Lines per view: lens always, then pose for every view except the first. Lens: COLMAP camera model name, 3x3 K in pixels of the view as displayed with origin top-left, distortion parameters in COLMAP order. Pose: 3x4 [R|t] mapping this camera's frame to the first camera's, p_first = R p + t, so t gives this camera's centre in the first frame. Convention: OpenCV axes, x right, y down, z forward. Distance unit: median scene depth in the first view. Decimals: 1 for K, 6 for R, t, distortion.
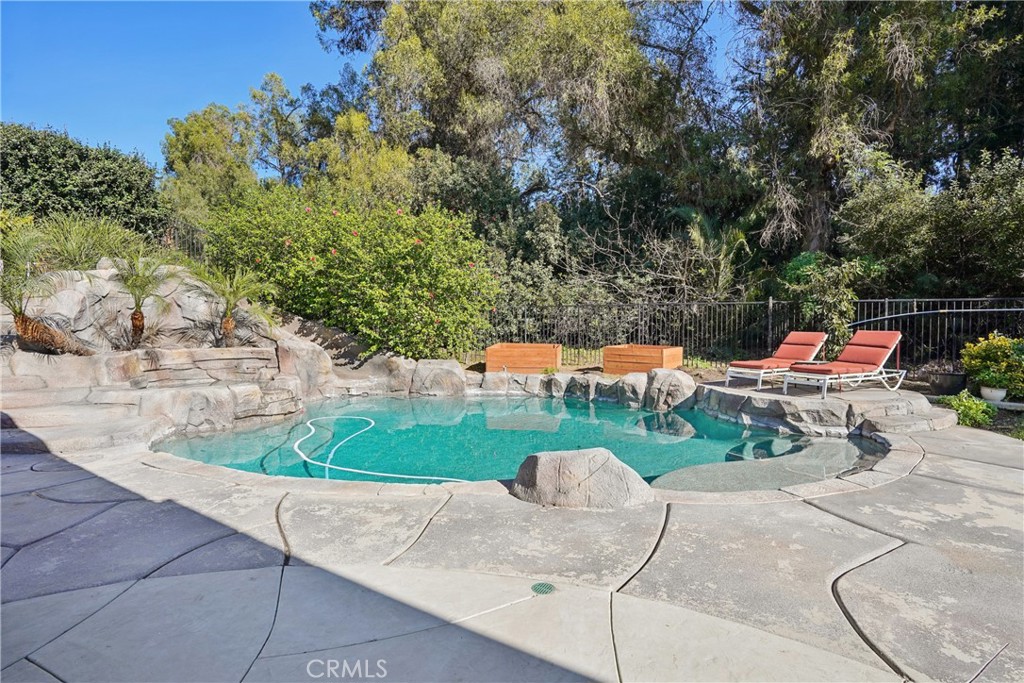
lens RADIAL K [[474.9, 0, 508.5], [0, 474.9, 335.0], [0, 0, 1]] dist [-0.056131, 0.016523]
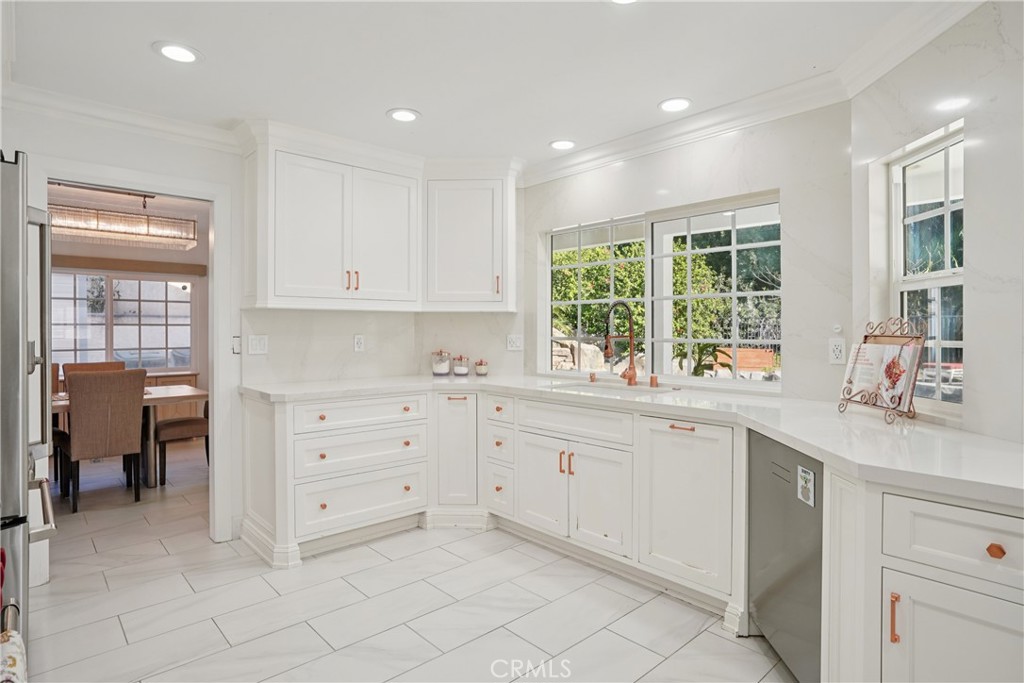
lens RADIAL K [[545.0, 0, 515.2], [0, 545.0, 335.5], [0, 0, 1]] dist [-0.028766, 0.002158]
pose [[0.967675, 0.007720, -0.252084, -0.295052], [-0.010377, 0.999904, -0.009214, 0.005058], [0.251989, 0.011532, 0.967661, -0.856742]]
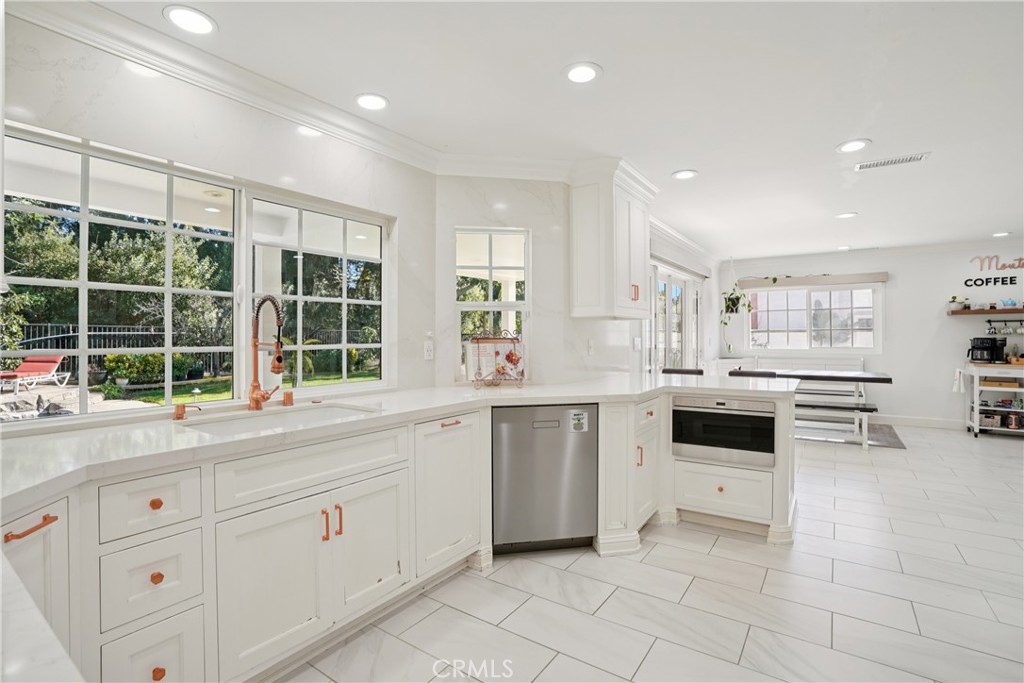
lens RADIAL K [[474.9, 0, 517.6], [0, 474.9, 339.6], [0, 0, 1]] dist [-0.056131, 0.016523]
pose [[0.030720, -0.000168, 0.999528, -0.616608], [0.022747, 0.999741, -0.000531, 0.001717], [-0.999269, 0.022753, 0.030716, -0.546605]]
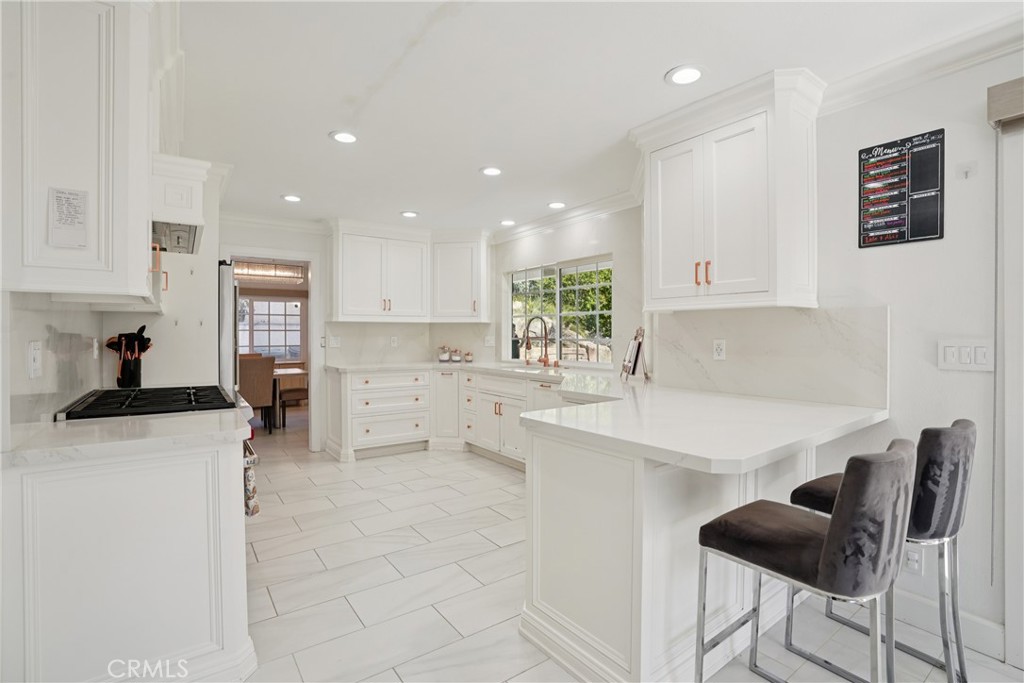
lens RADIAL K [[474.9, 0, 516.4], [0, 474.9, 340.6], [0, 0, 1]] dist [-0.056131, 0.016523]
pose [[0.932478, 0.009950, -0.361090, -0.104698], [-0.012394, 0.999913, -0.004456, 0.008973], [0.361014, 0.008630, 0.932520, -1.035040]]
